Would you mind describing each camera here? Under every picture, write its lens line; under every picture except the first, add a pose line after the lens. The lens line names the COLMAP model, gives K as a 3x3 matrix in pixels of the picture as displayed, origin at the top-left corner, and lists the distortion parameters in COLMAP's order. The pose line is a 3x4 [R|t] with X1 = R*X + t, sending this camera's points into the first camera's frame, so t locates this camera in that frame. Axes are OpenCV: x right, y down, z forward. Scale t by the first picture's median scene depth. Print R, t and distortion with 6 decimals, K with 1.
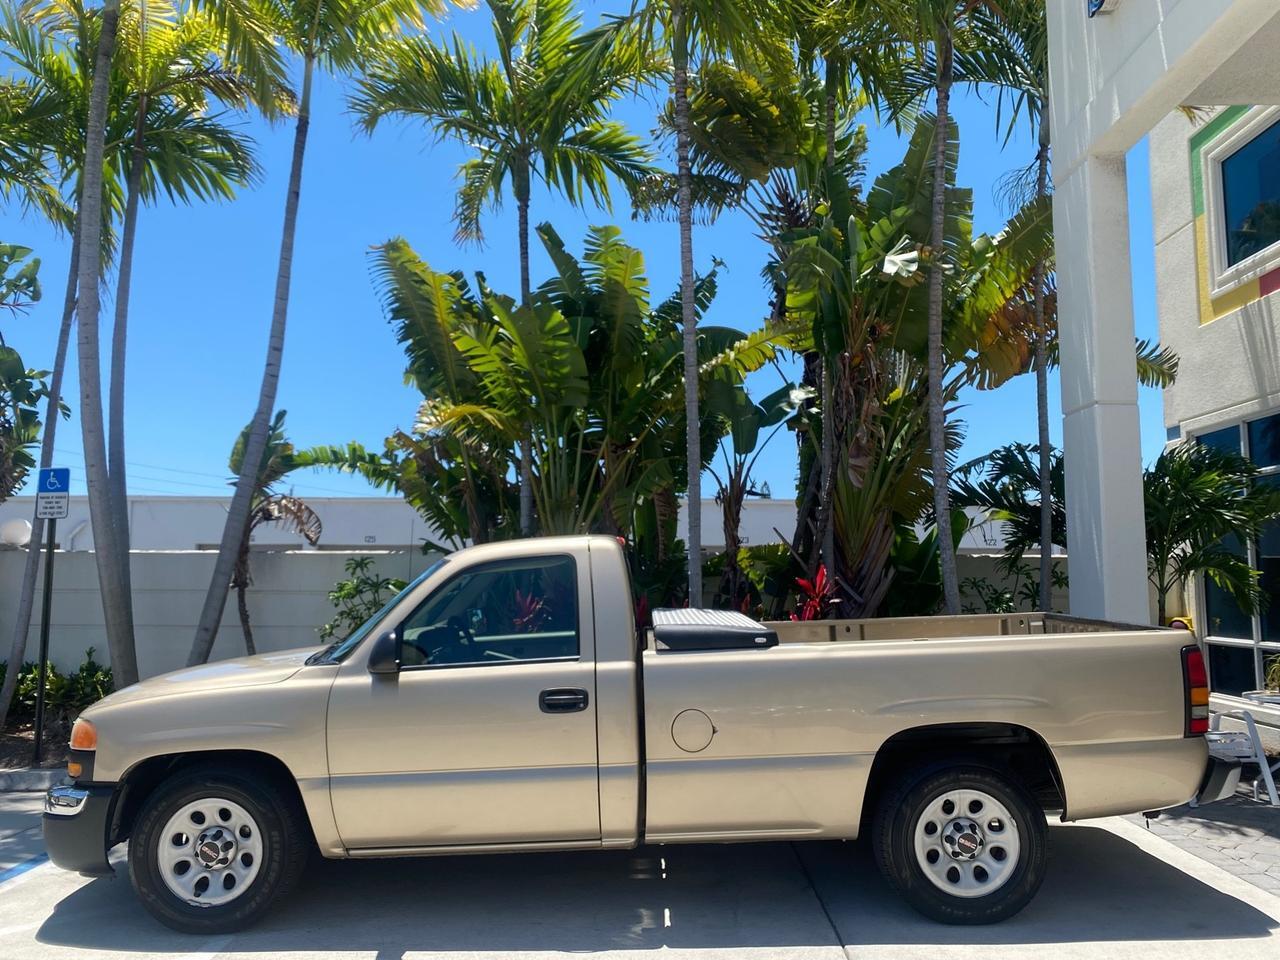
lens RADIAL K [[985.9, 0, 639.9], [0, 985.9, 477.5], [0, 0, 1]] dist [0.020994, -0.023367]
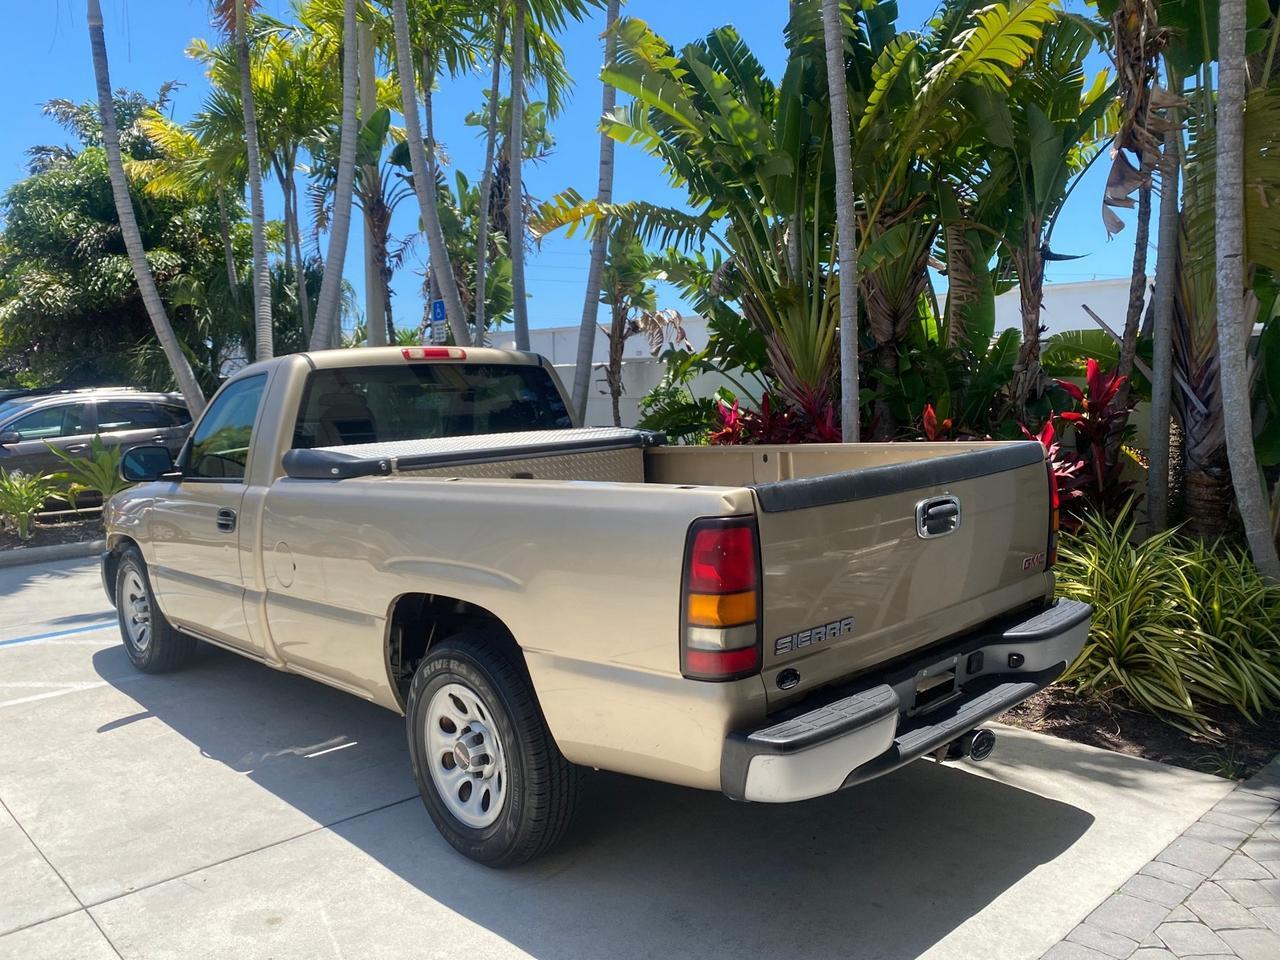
lens RADIAL K [[985.9, 0, 644.7], [0, 985.9, 483.5], [0, 0, 1]] dist [0.020994, -0.023367]
pose [[0.691118, 0.057337, -0.720464, 0.447934], [0.093616, 0.981349, 0.167902, 0.029951], [0.716654, -0.183487, 0.672860, 0.306741]]
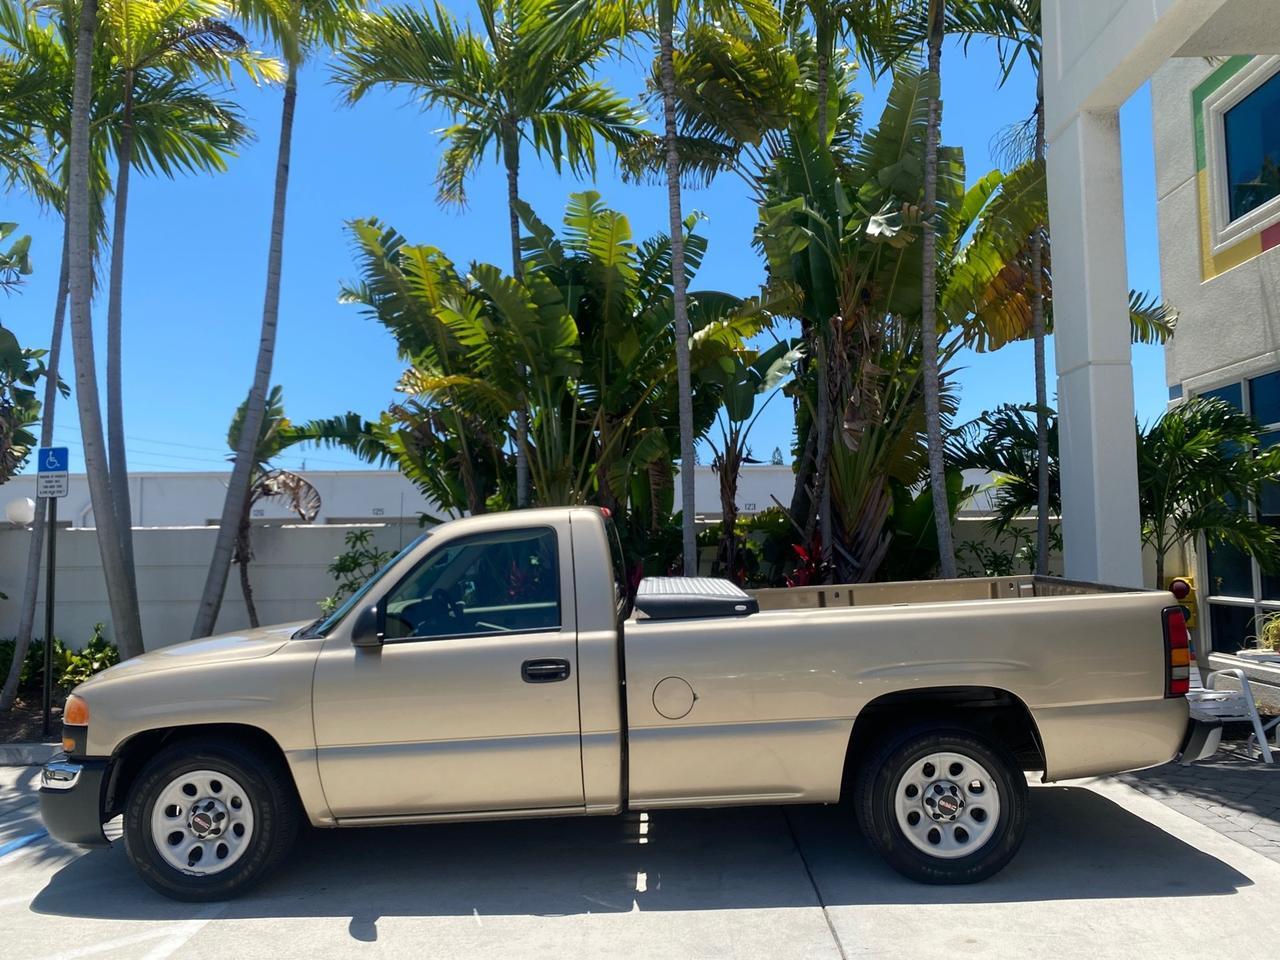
lens RADIAL K [[985.9, 0, 637.8], [0, 985.9, 481.5], [0, 0, 1]] dist [0.020994, -0.023367]
pose [[0.999751, -0.016907, -0.014580, 0.016911], [0.017429, 0.999183, 0.036458, -0.001151], [0.013952, -0.036703, 0.999229, 0.000039]]
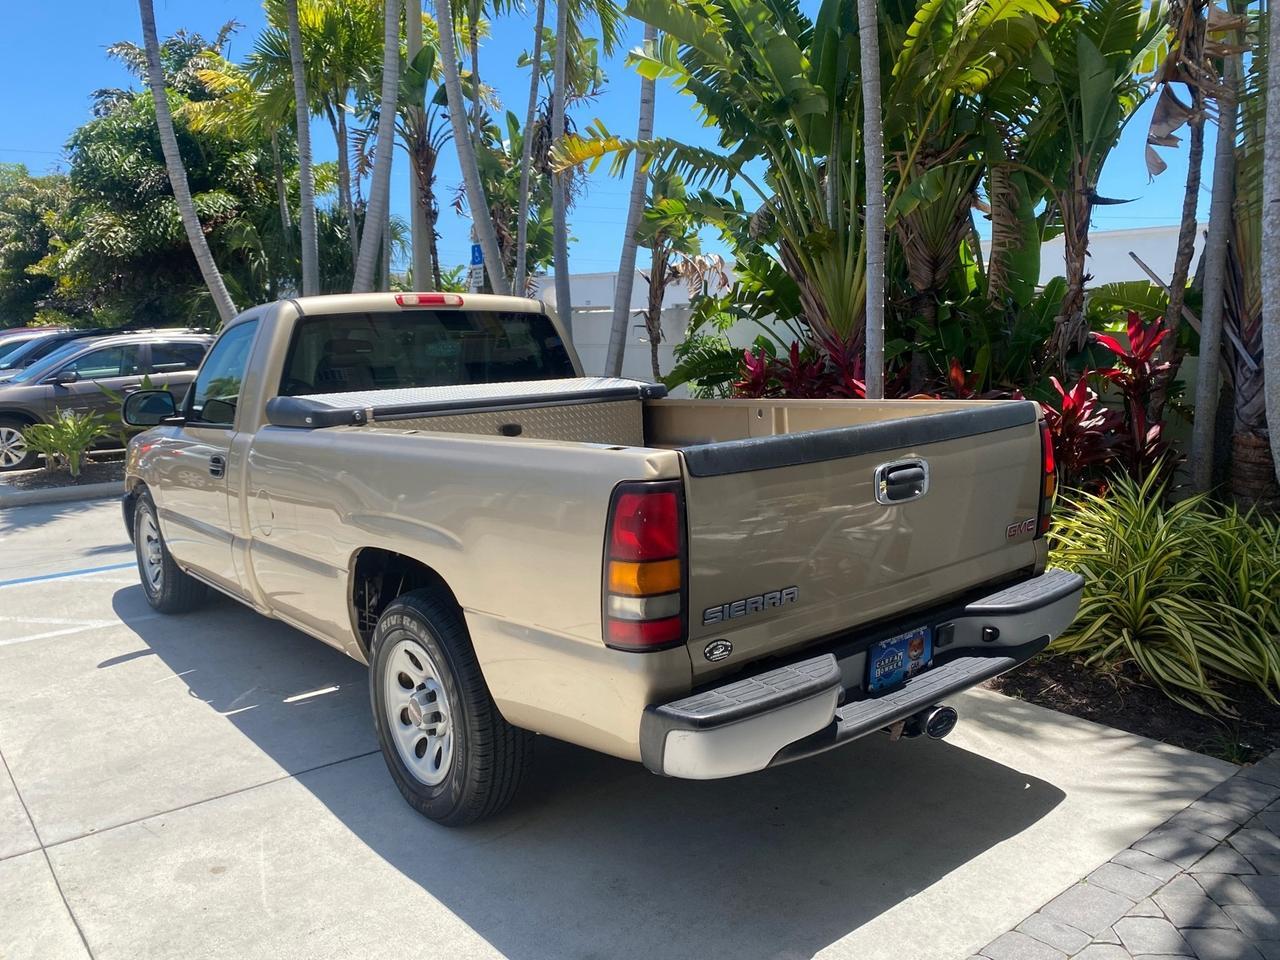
lens RADIAL K [[985.9, 0, 647.0], [0, 985.9, 478.2], [0, 0, 1]] dist [0.020994, -0.023367]
pose [[0.639678, 0.106124, -0.761281, 0.462743], [0.088437, 0.973684, 0.210044, 0.032082], [0.763538, -0.201687, 0.613459, 0.344412]]
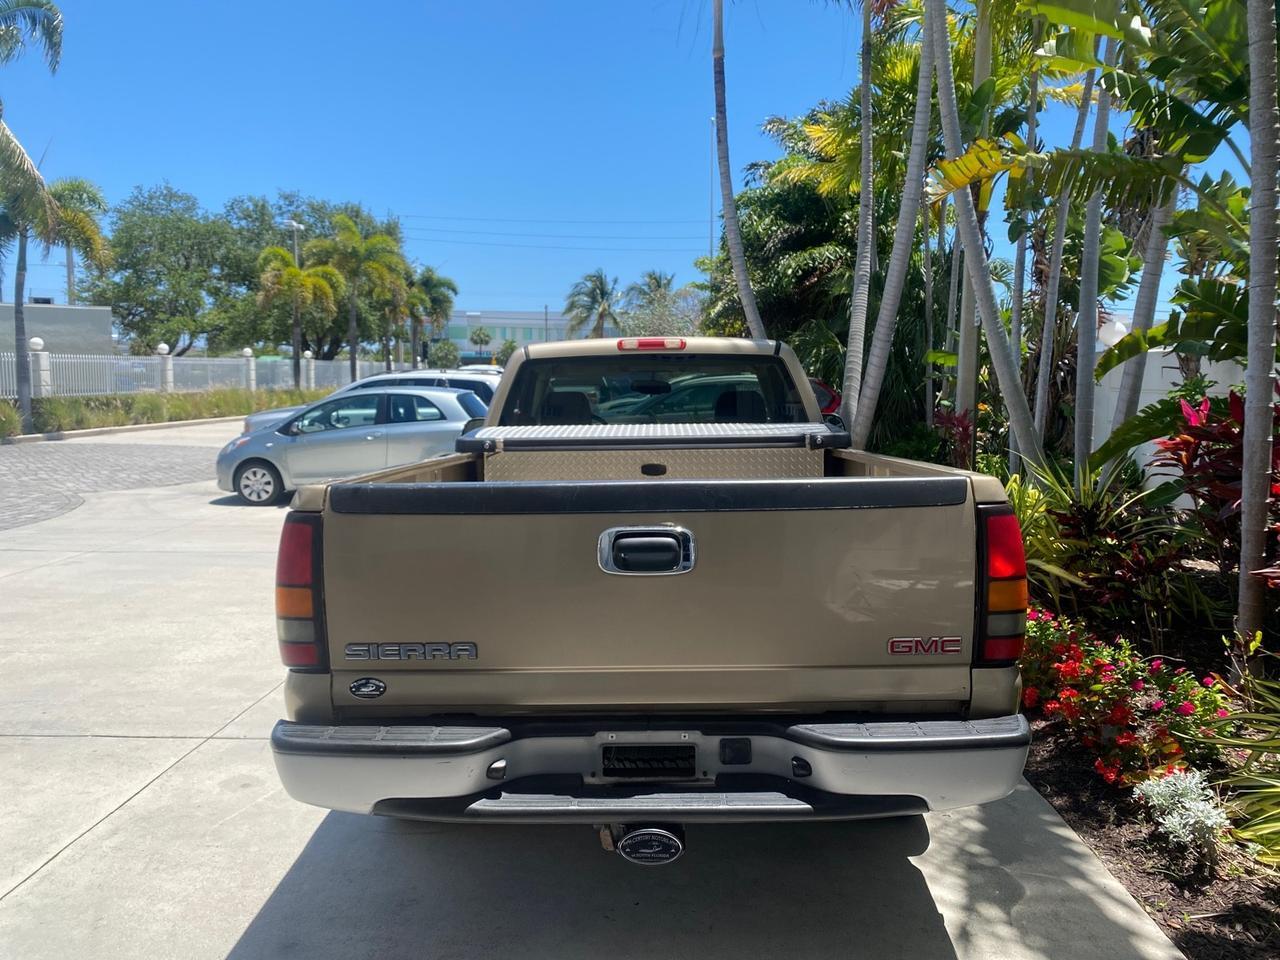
lens RADIAL K [[985.9, 0, 640.5], [0, 985.9, 482.6], [0, 0, 1]] dist [0.020994, -0.023367]
pose [[-0.017575, 0.108152, -0.993979, 0.537177], [0.099101, 0.989426, 0.105904, 0.057462], [0.994922, -0.096643, -0.028107, 0.594696]]
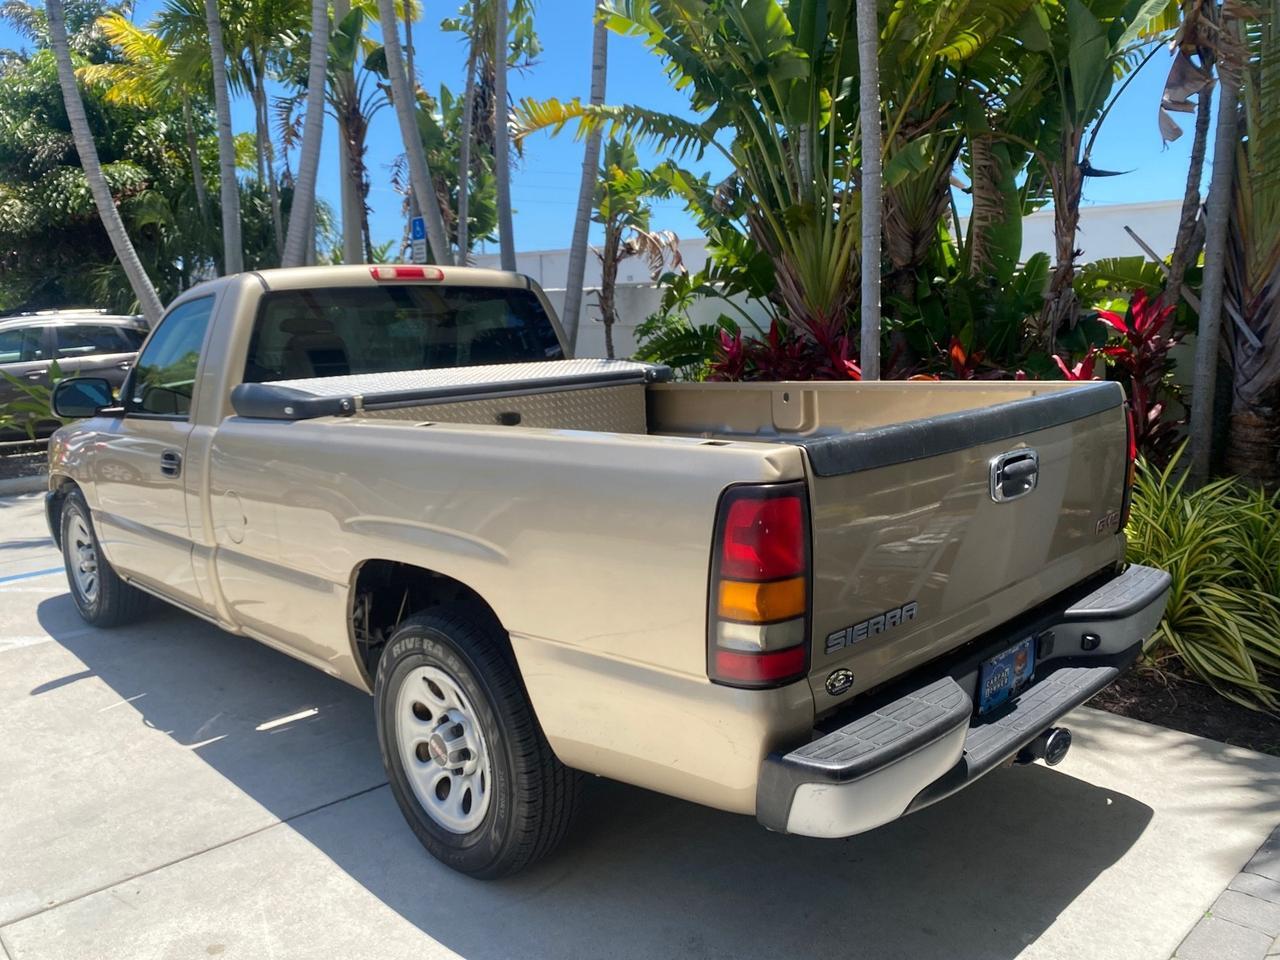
lens RADIAL K [[985.9, 0, 645.2], [0, 985.9, 482.5], [0, 0, 1]] dist [0.020994, -0.023367]
pose [[0.699679, 0.112301, -0.705576, 0.401558], [0.085555, 0.967293, 0.238797, 0.033497], [0.709316, -0.227447, 0.667187, 0.341685]]
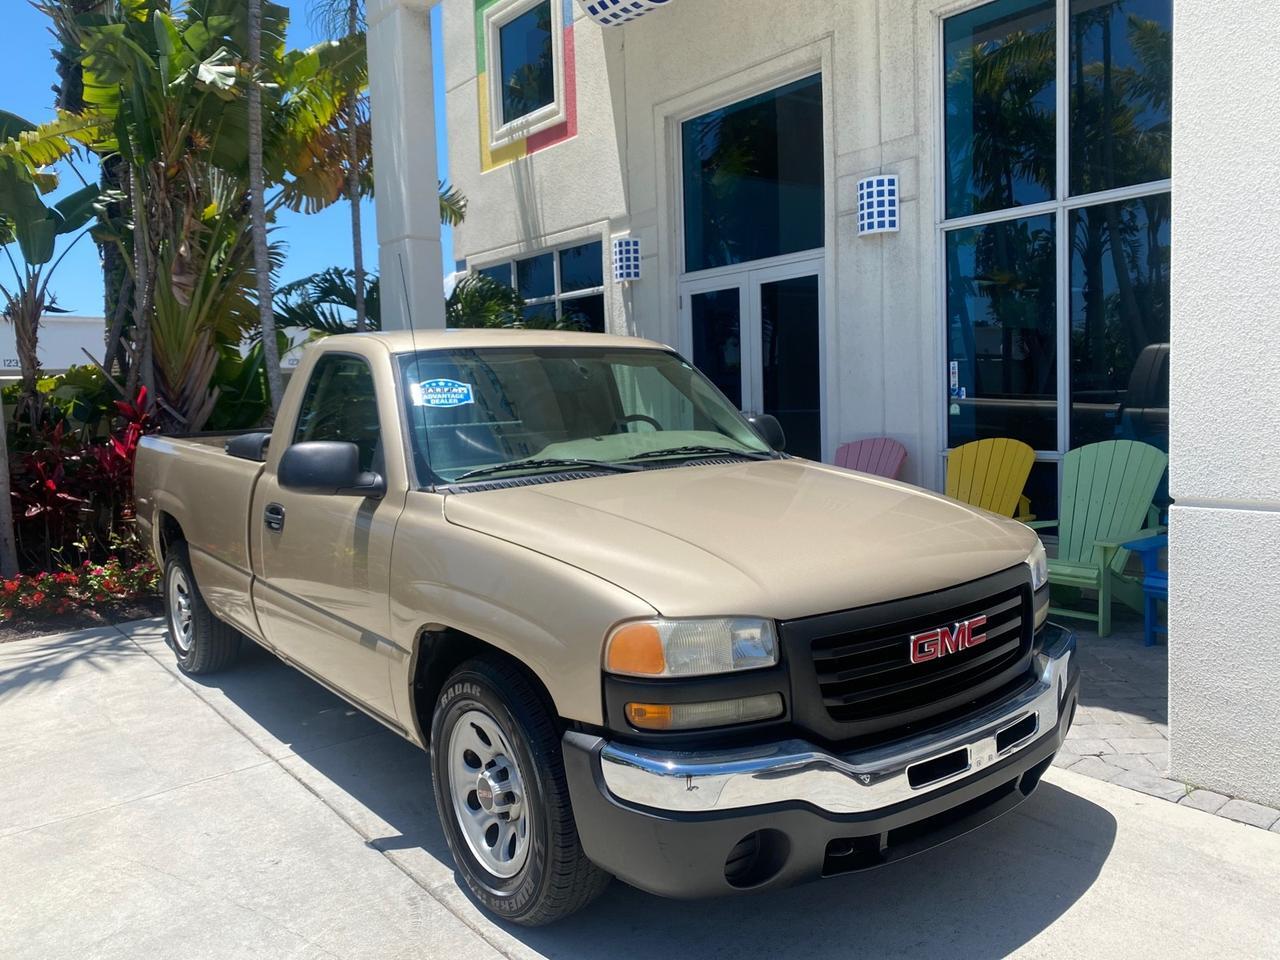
lens RADIAL K [[985.9, 0, 633.3], [0, 985.9, 478.0], [0, 0, 1]] dist [0.020994, -0.023367]
pose [[0.778493, -0.080993, 0.622406, -0.051163], [-0.032145, 0.985193, 0.168409, -0.001725], [-0.626830, -0.151112, 0.764362, -0.056170]]
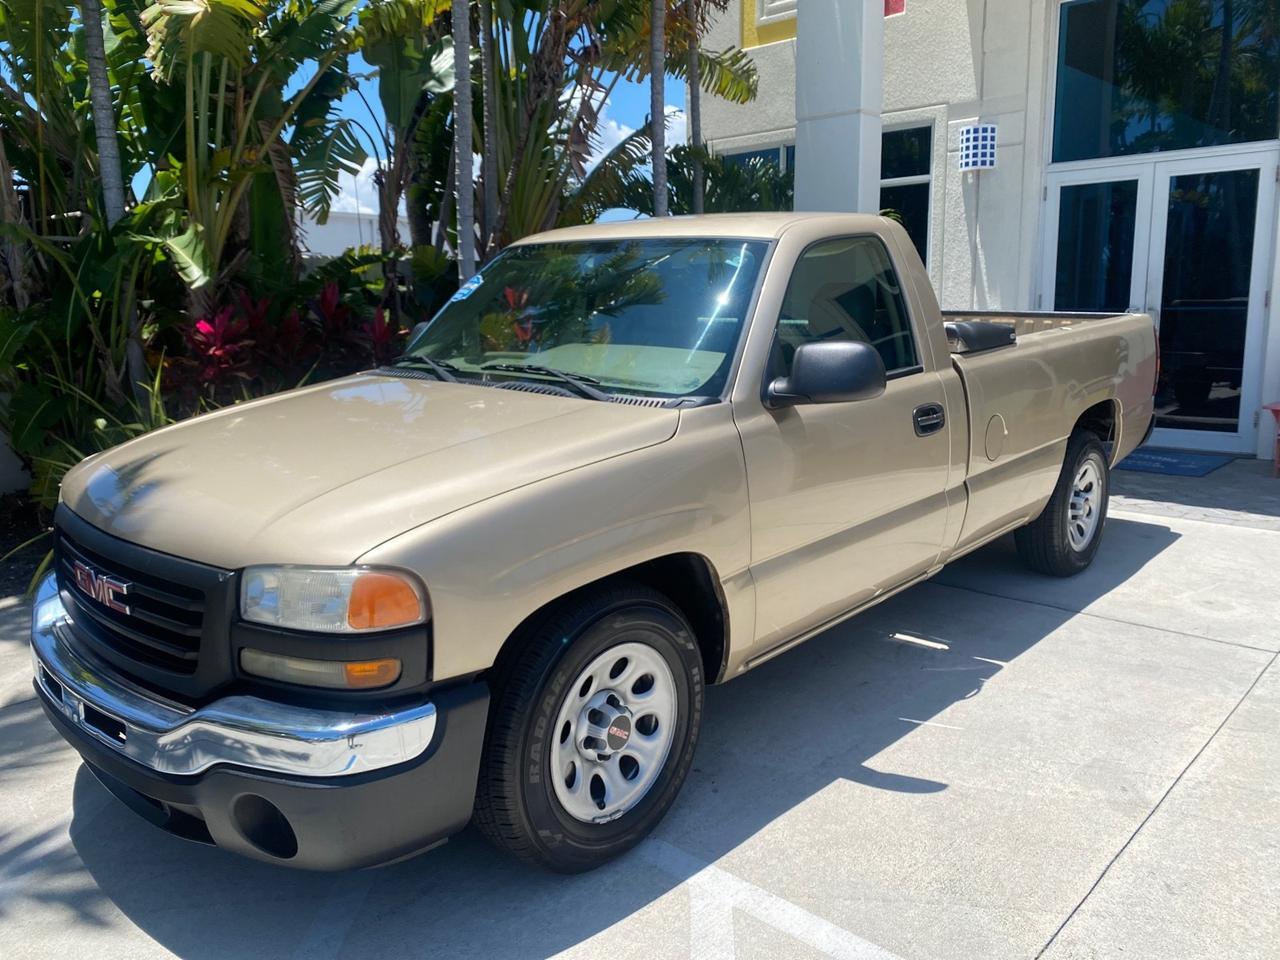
lens RADIAL K [[985.9, 0, 636.6], [0, 985.9, 477.2], [0, 0, 1]] dist [0.020994, -0.023367]
pose [[0.679434, -0.142035, 0.719857, -0.394750], [-0.059615, 0.967155, 0.247098, 0.042584], [-0.731310, -0.210801, 0.648651, 0.309861]]
